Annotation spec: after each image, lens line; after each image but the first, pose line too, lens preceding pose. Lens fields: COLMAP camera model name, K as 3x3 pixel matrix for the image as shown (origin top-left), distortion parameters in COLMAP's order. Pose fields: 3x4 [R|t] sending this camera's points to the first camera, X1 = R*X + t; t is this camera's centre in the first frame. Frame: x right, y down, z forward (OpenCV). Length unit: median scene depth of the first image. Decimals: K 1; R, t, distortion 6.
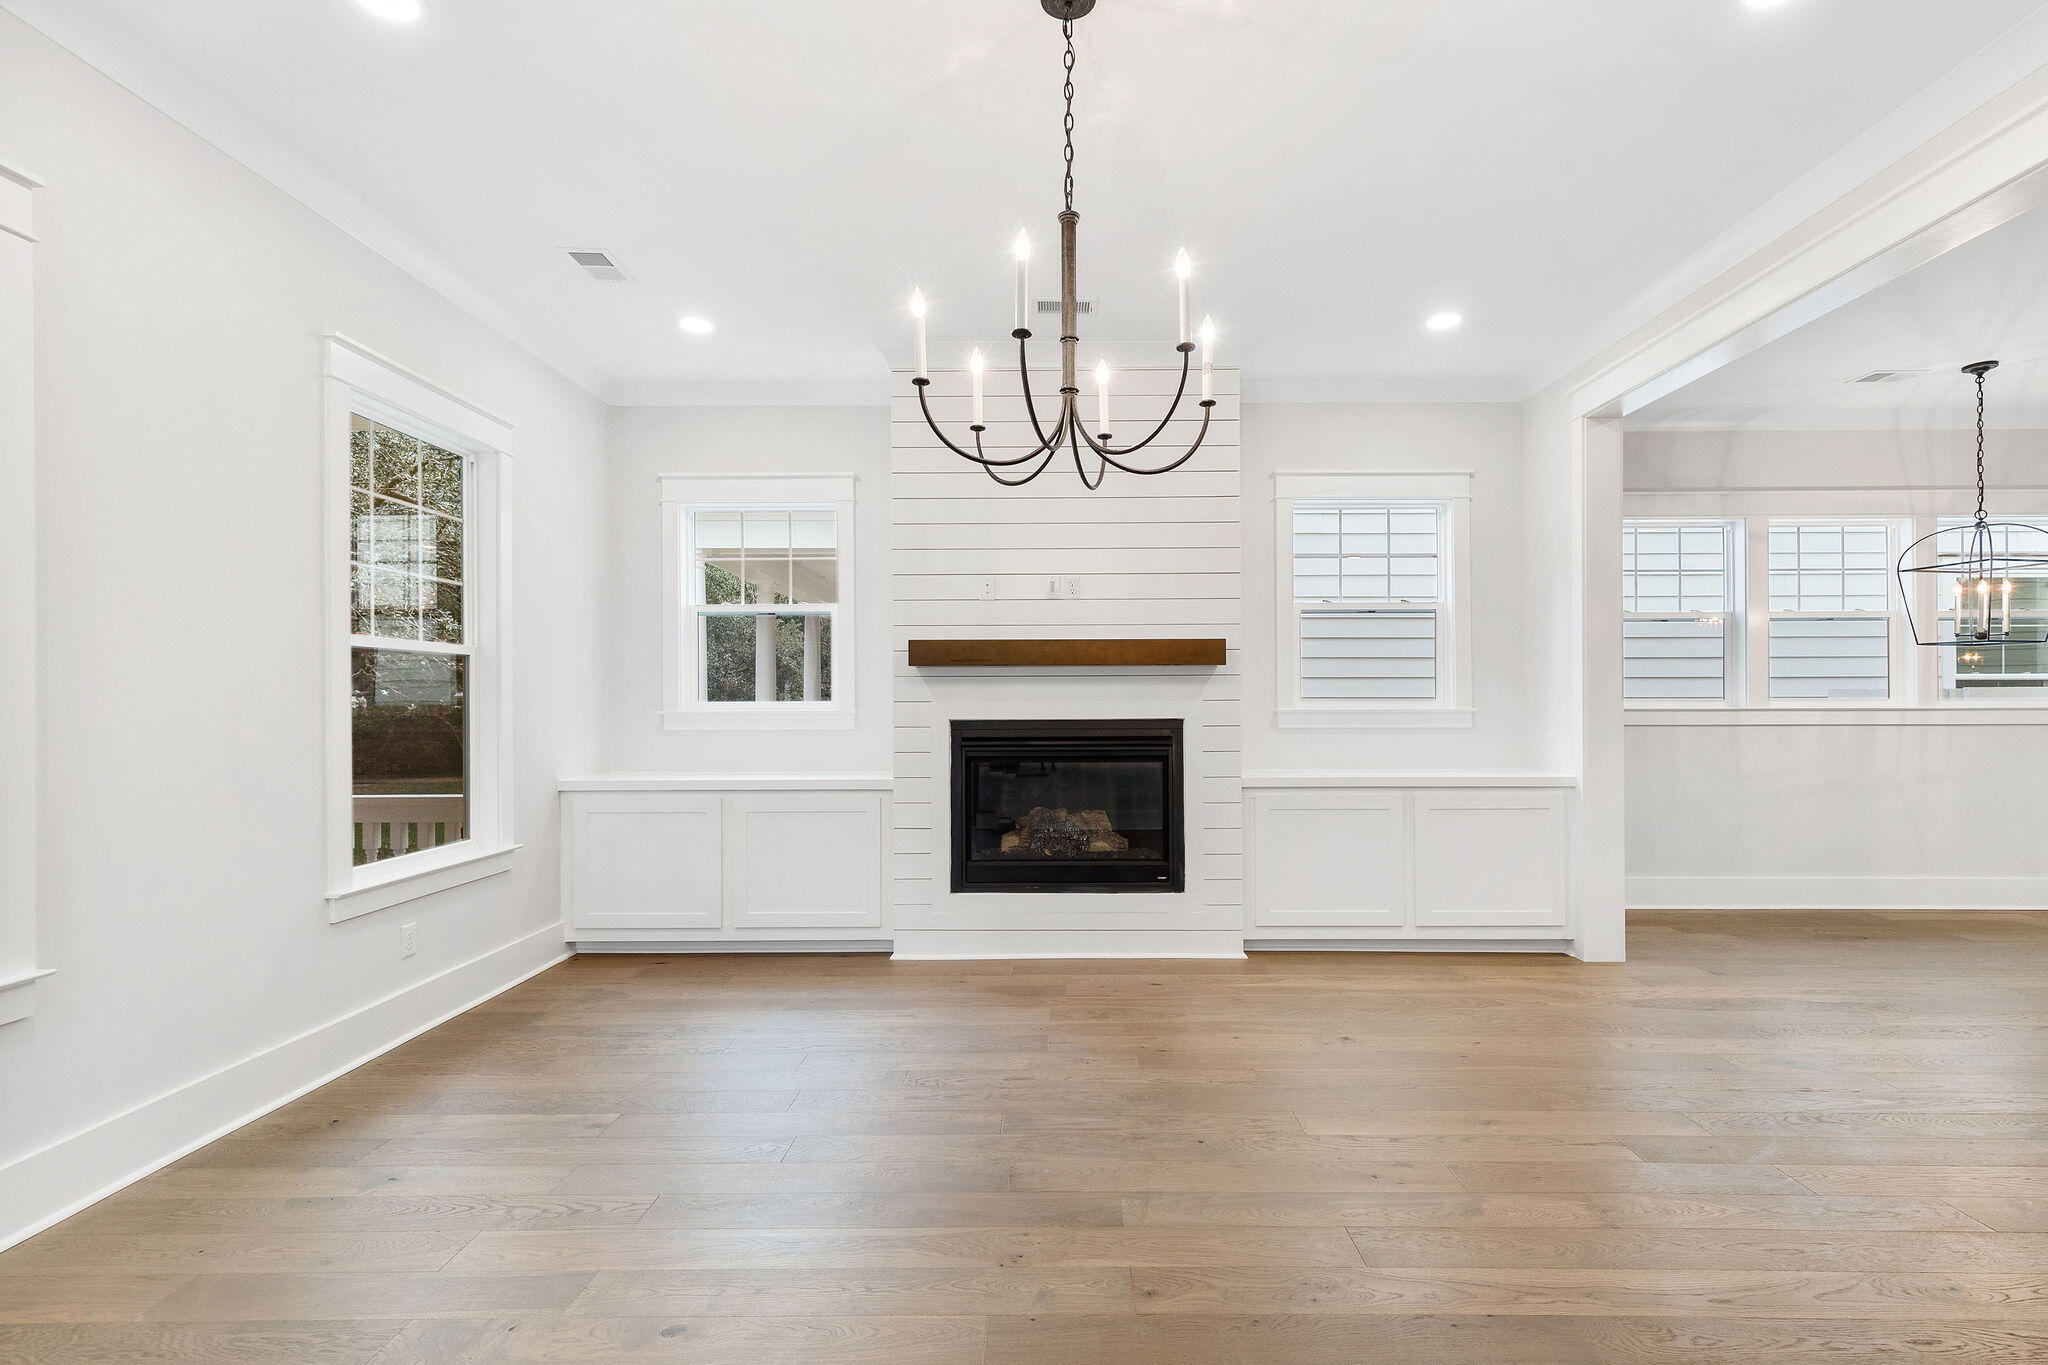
lens RADIAL K [[941.0, 0, 1050.2], [0, 941.0, 704.9], [0, 0, 1]] dist [0.008389, -0.002191]
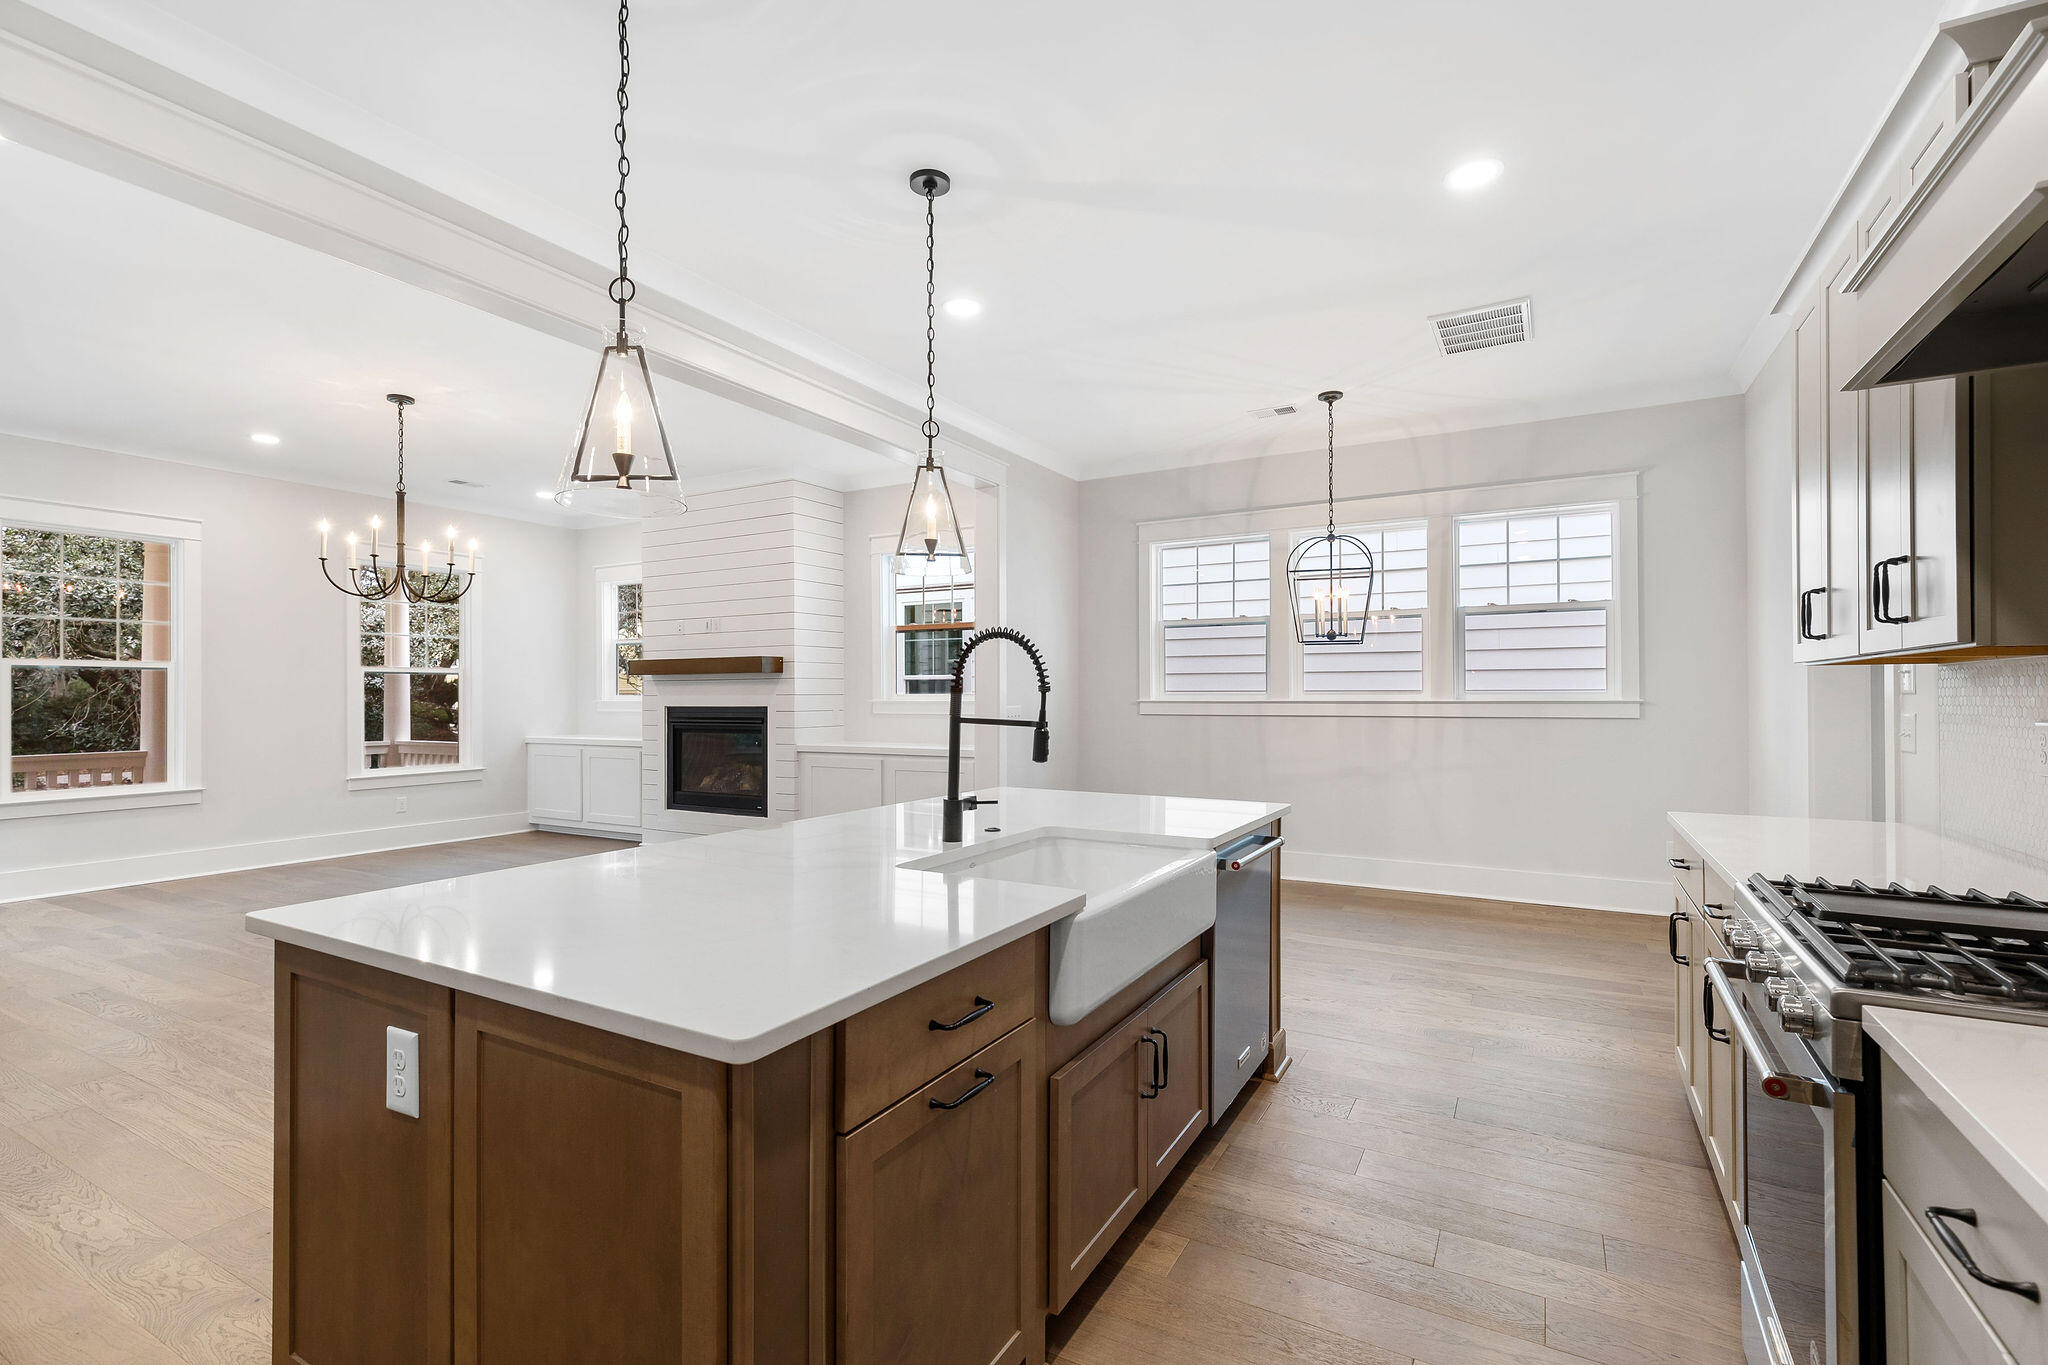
lens RADIAL K [[941.0, 0, 1023.9], [0, 941.0, 691.3], [0, 0, 1]] dist [0.008389, -0.002191]
pose [[0.871201, -0.001395, -0.490925, 1.240550], [0.000059, 0.999996, -0.002737, -0.005491], [0.490927, 0.002356, 0.871197, -0.151873]]
